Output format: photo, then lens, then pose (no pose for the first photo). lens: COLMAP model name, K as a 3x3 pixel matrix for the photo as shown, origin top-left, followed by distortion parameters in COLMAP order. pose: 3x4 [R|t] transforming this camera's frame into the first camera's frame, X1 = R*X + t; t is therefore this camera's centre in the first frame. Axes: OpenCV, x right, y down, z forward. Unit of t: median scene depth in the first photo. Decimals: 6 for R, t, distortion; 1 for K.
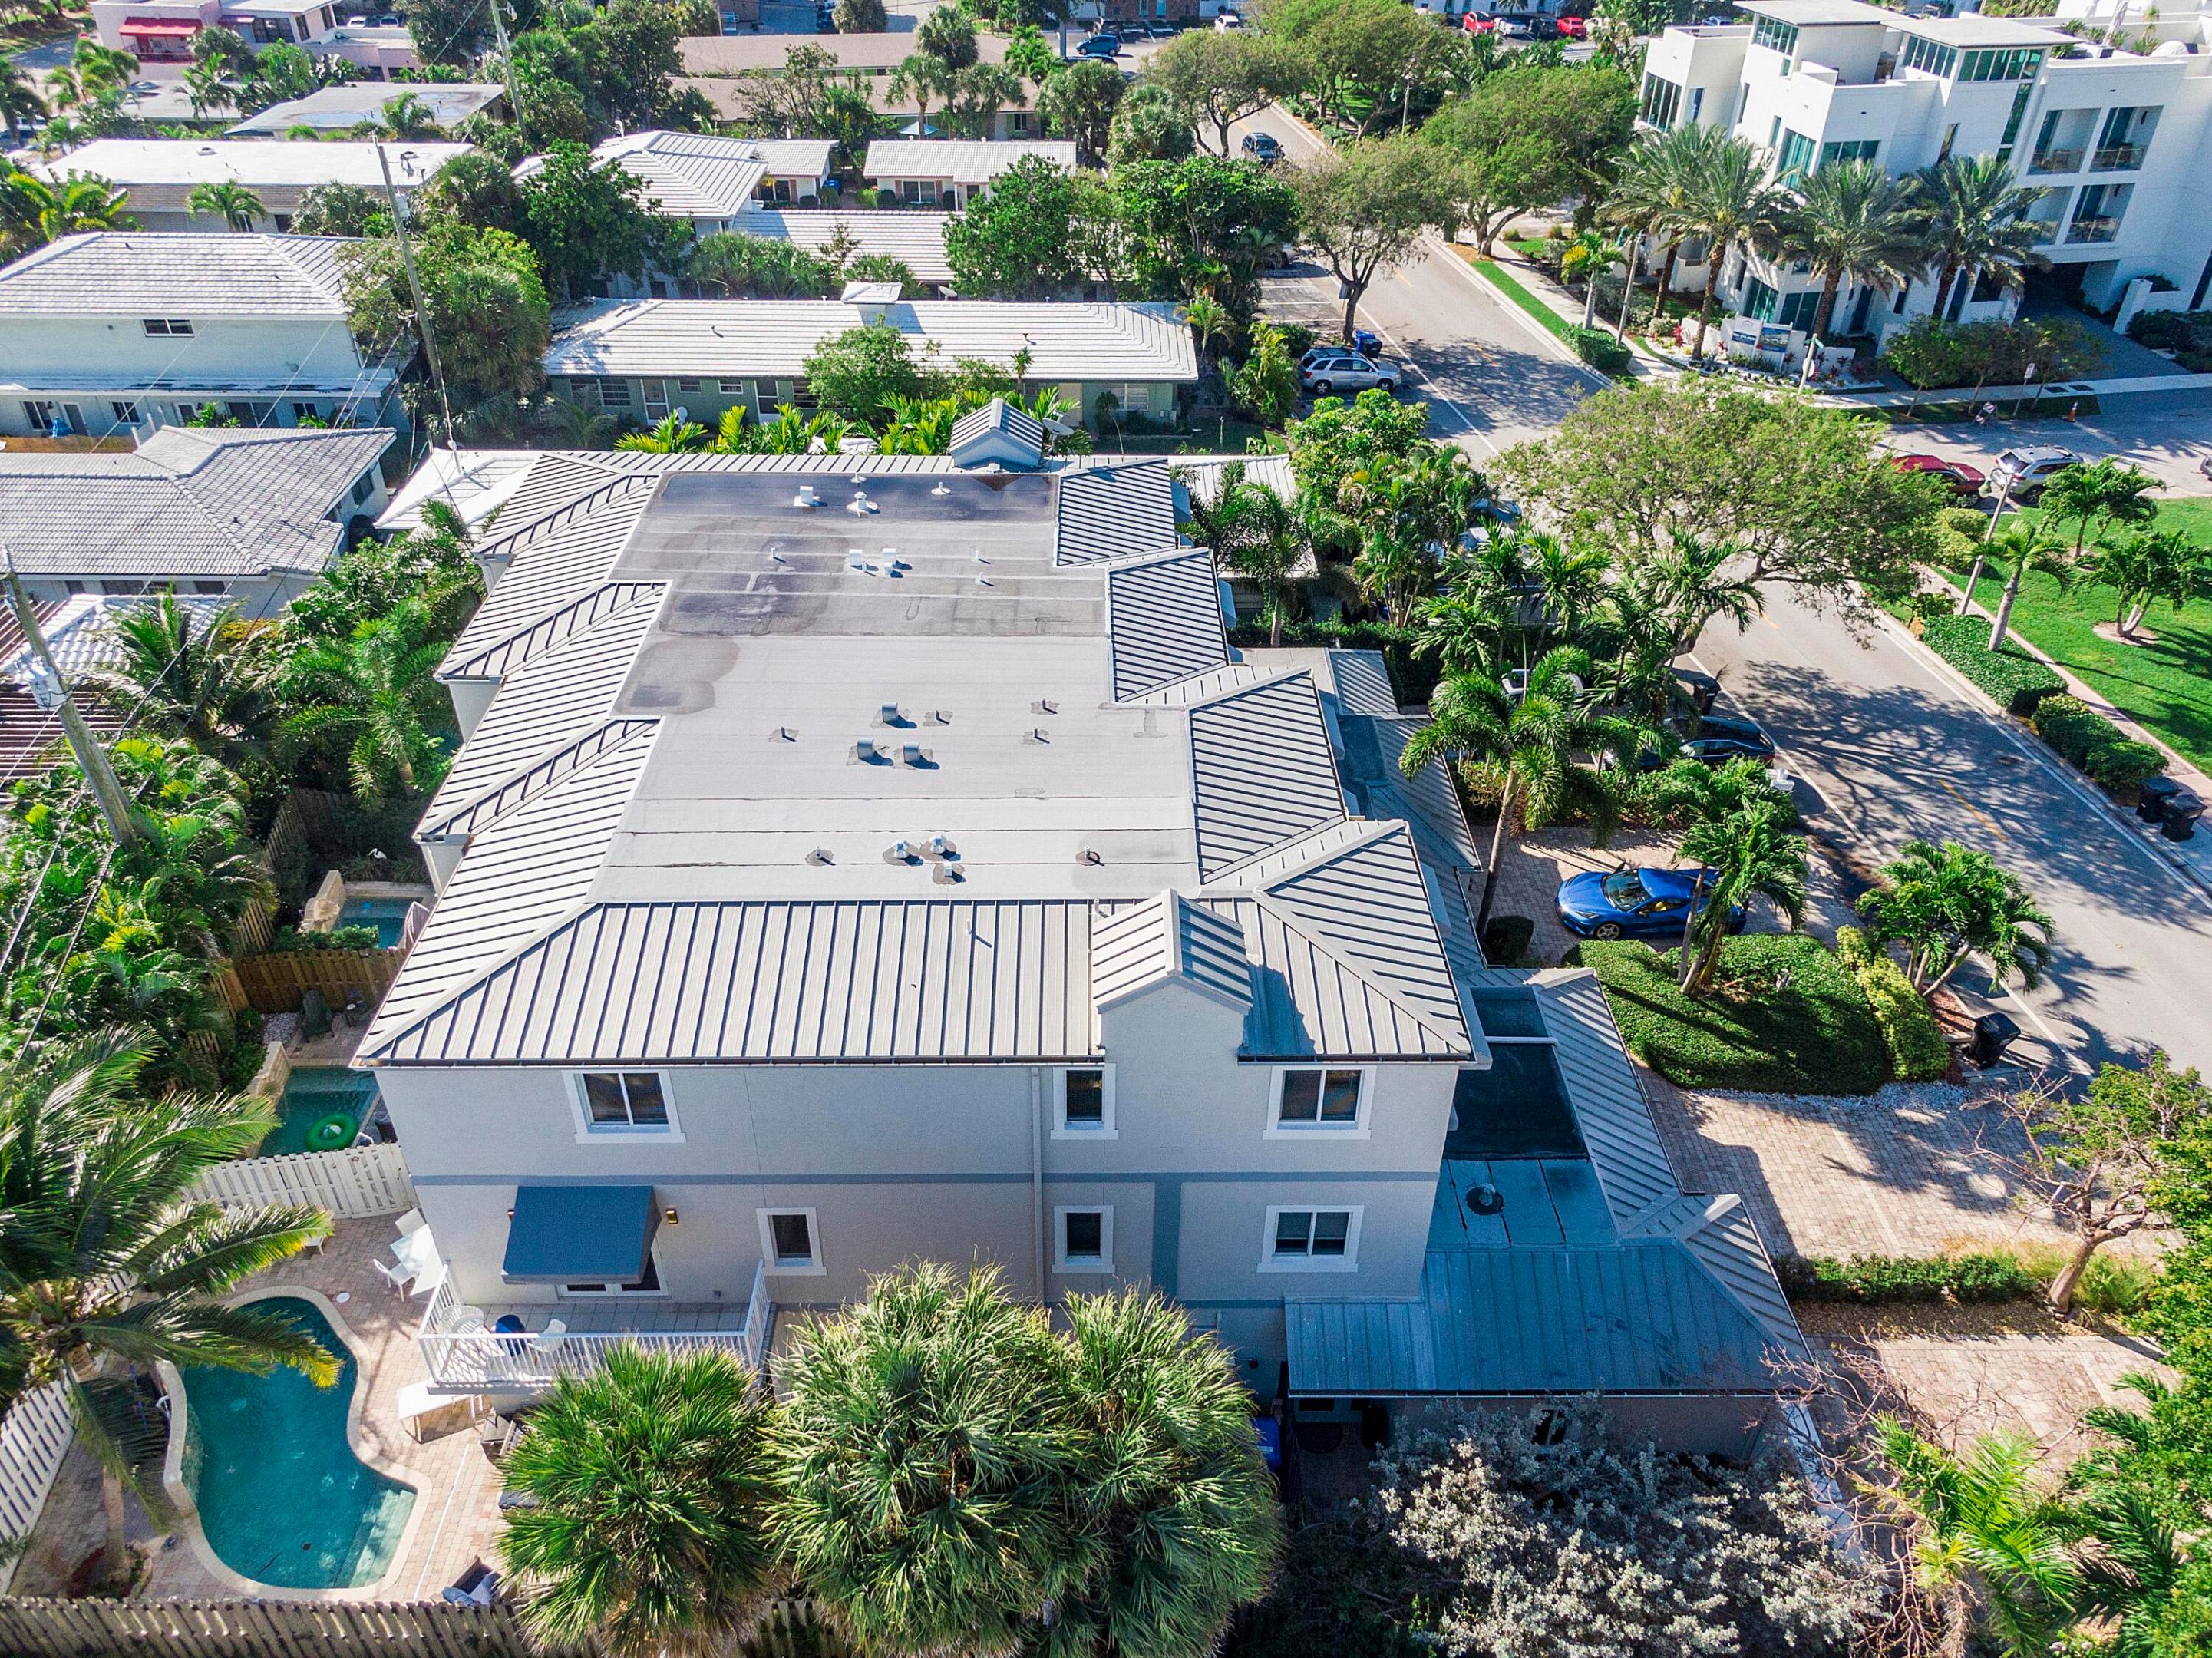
lens RADIAL K [[1567.7, 0, 1106.0], [0, 1567.7, 829.0], [0, 0, 1]] dist [0.056748, -0.086075]
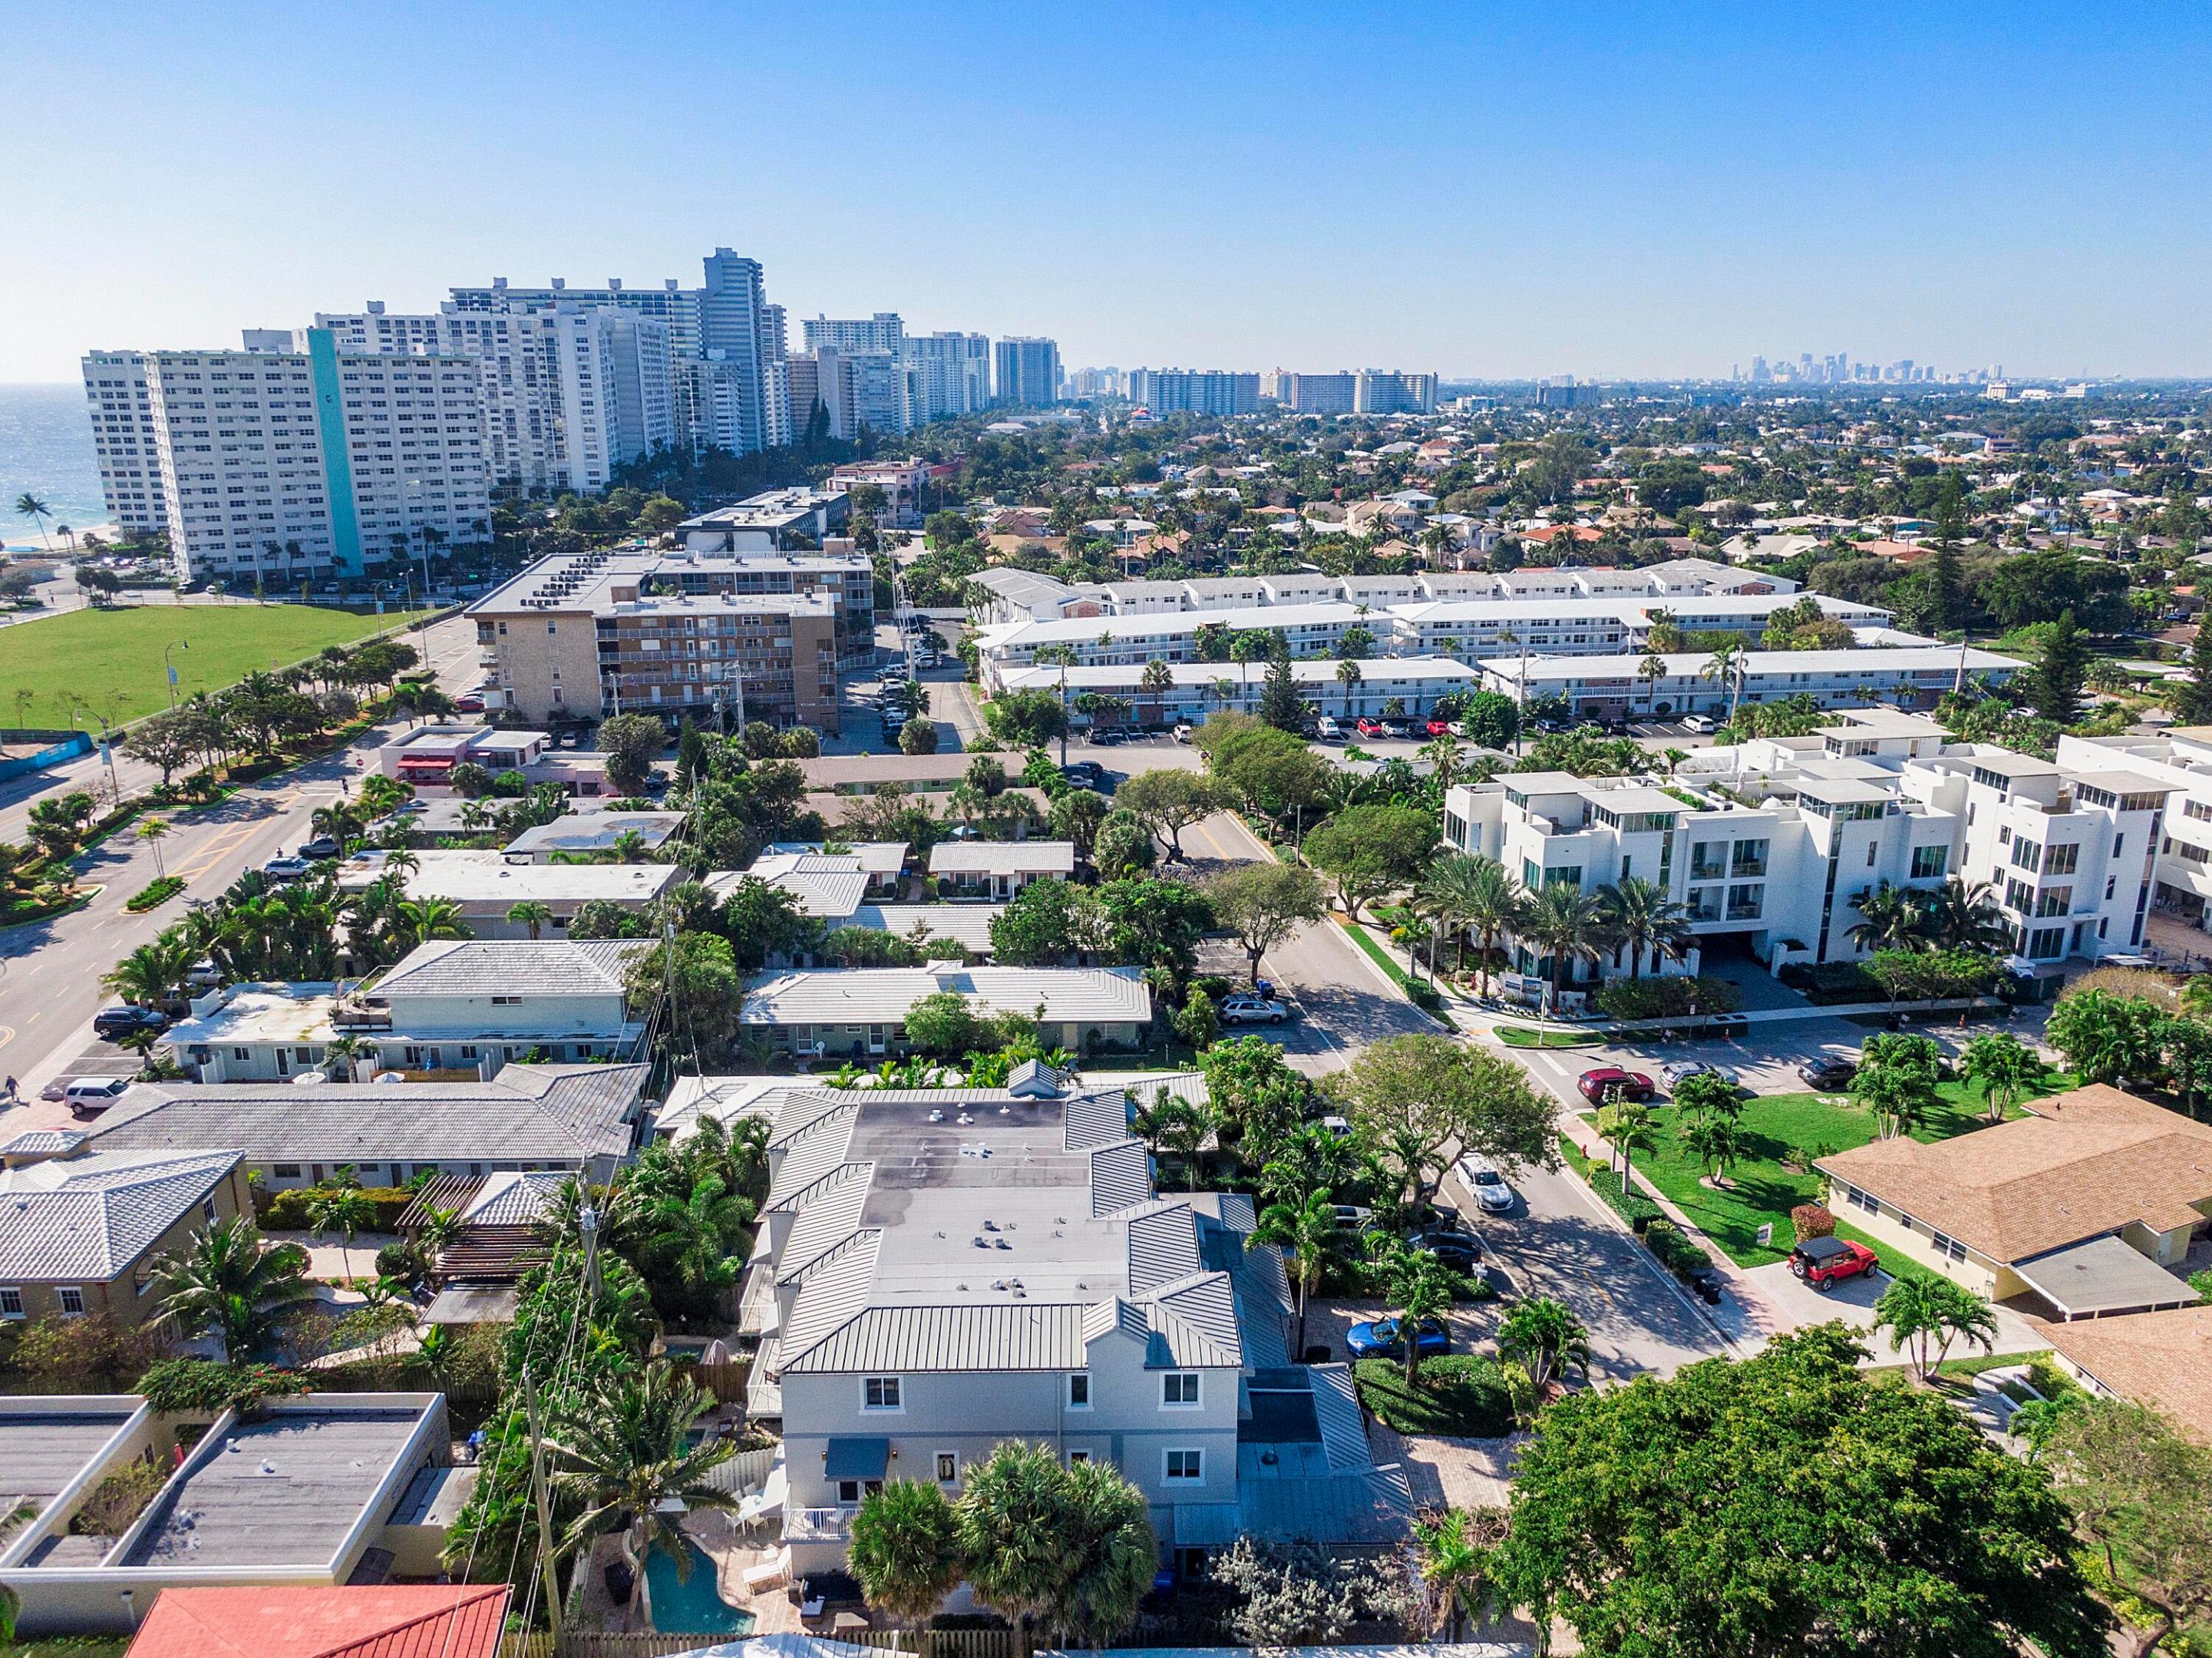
lens RADIAL K [[1567.7, 0, 1106.0], [0, 1567.7, 829.0], [0, 0, 1]] dist [0.056748, -0.086075]
pose [[0.999957, -0.008349, 0.004067, 0.011189], [0.009236, 0.940130, -0.340690, 0.090649], [-0.000979, 0.340713, 0.940167, -0.716674]]
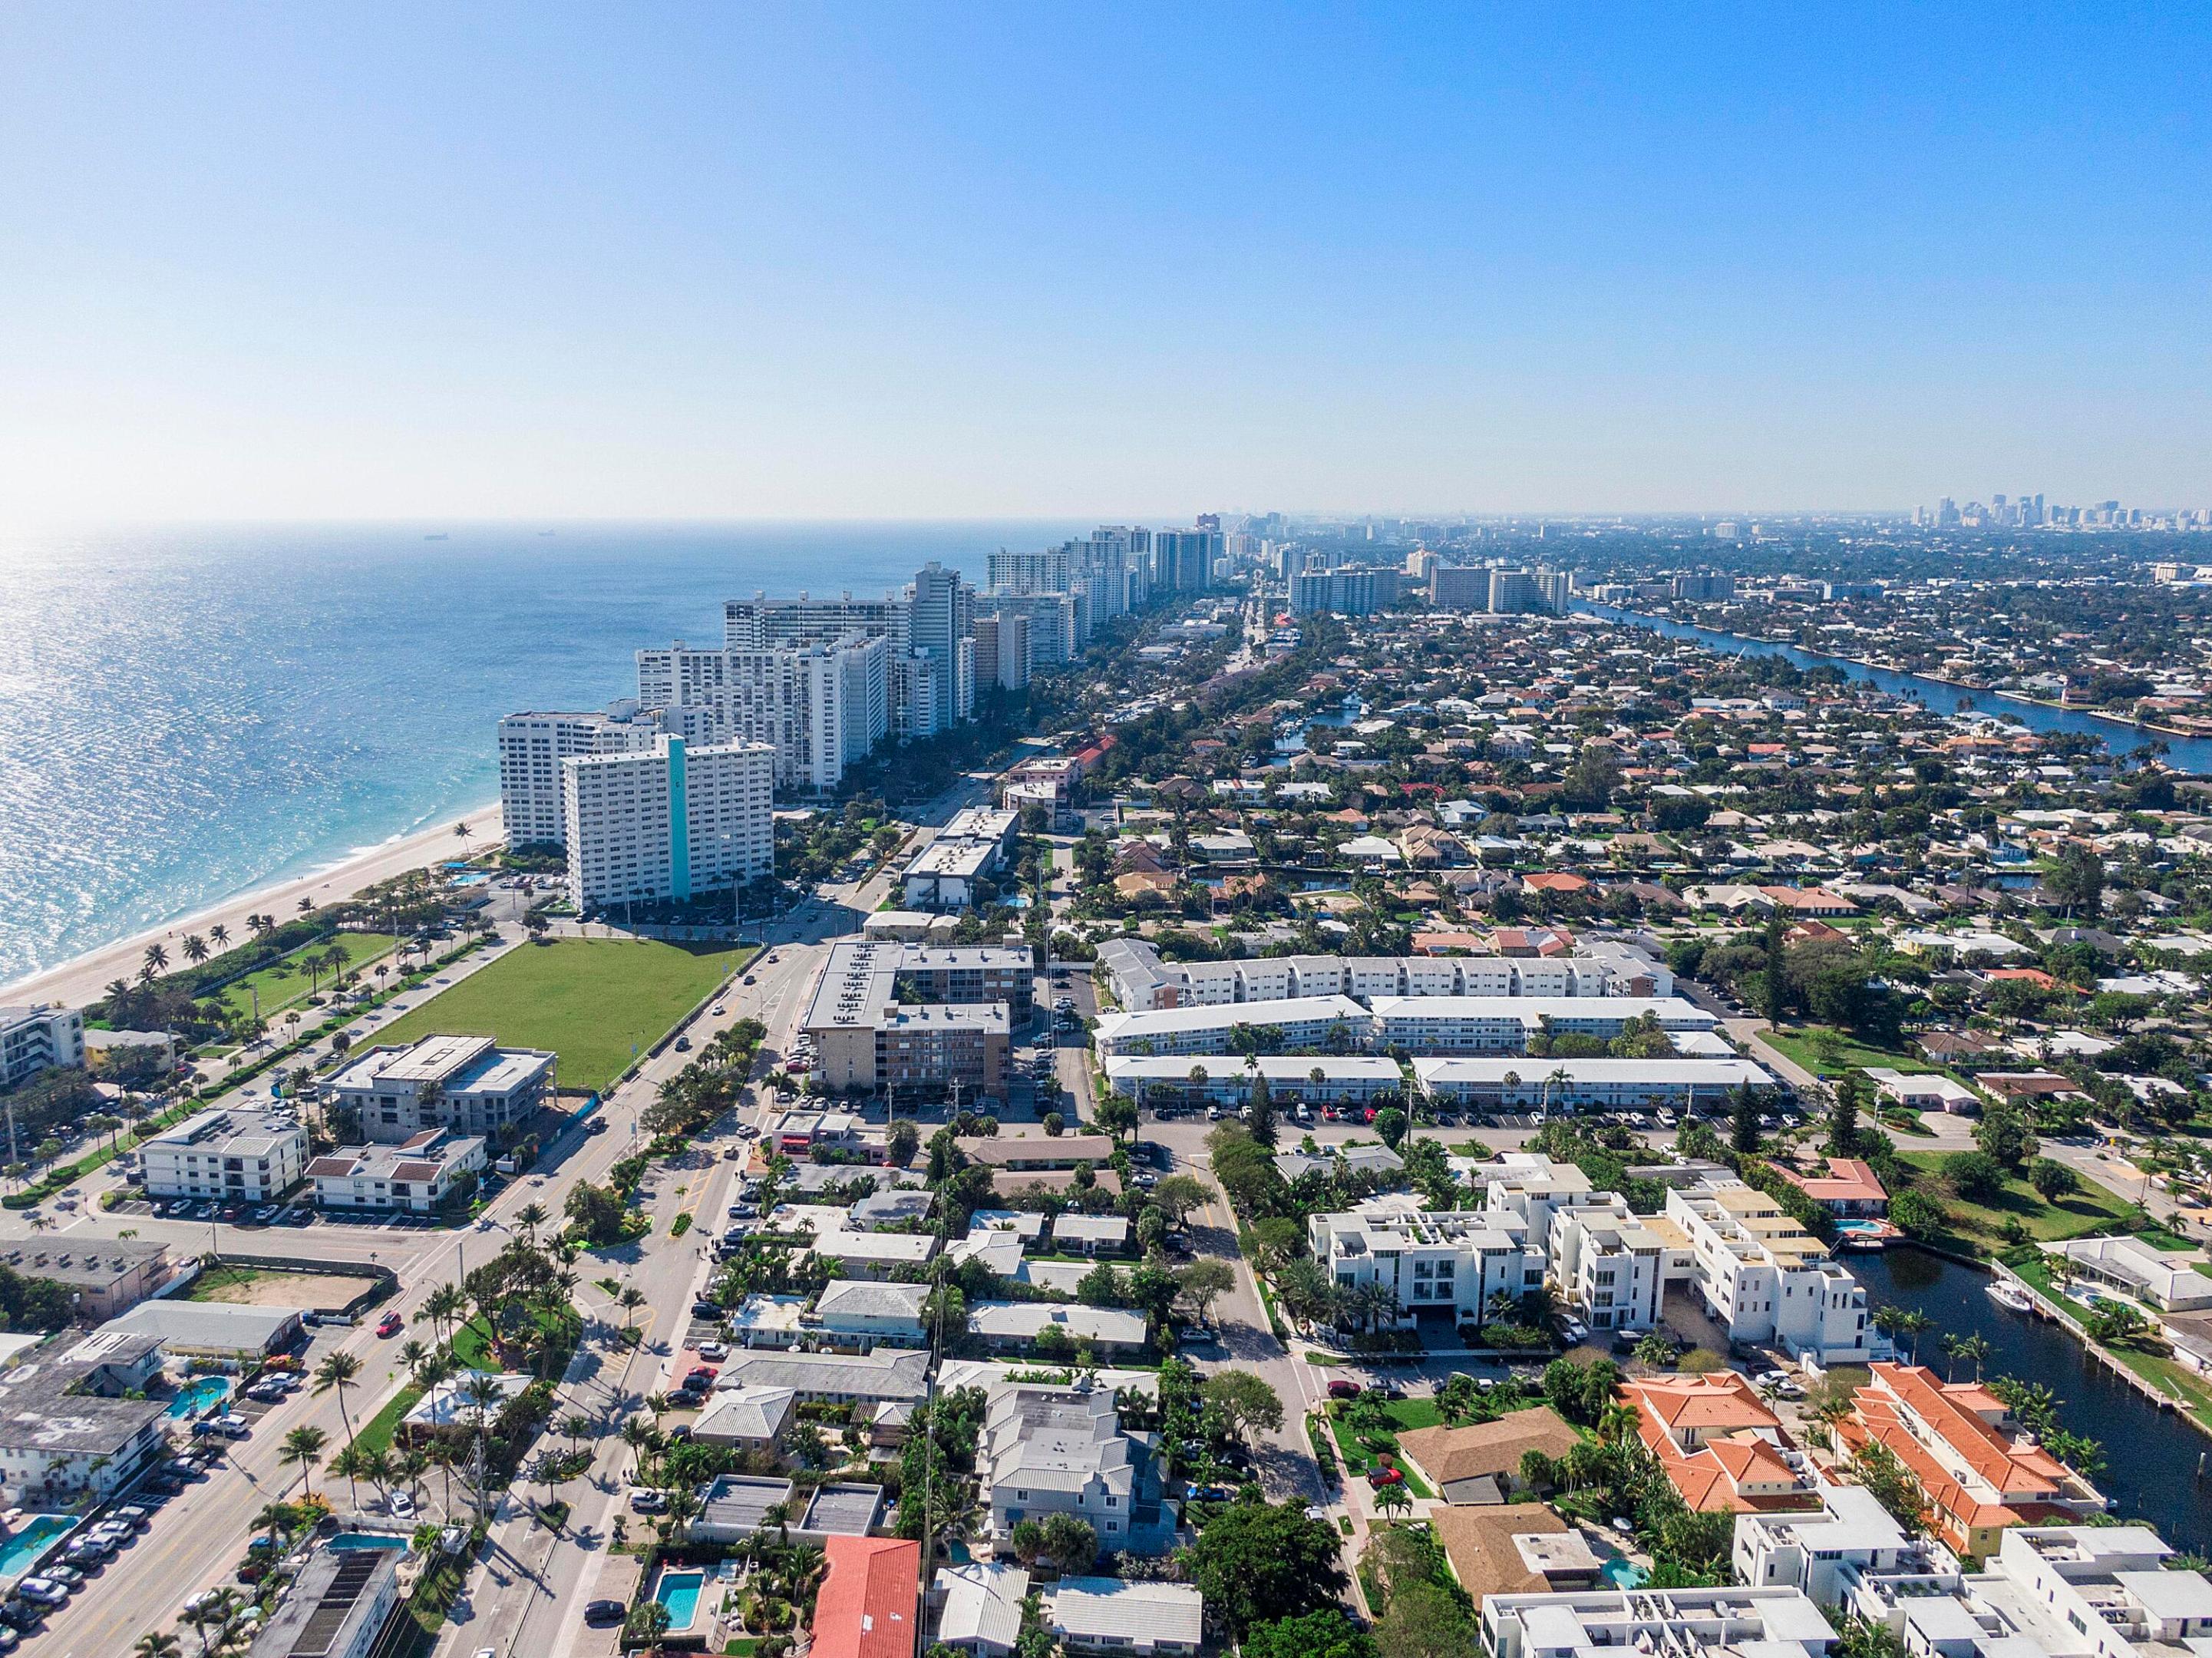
lens RADIAL K [[1562.6, 0, 1101.9], [0, 1562.6, 758.2], [0, 0, 1]] dist [0.057583, -0.081856]
pose [[0.995044, 0.025819, -0.096027, 0.361955], [-0.066834, 0.888698, -0.453596, 0.215058], [0.073627, 0.457766, 0.886019, -3.686416]]
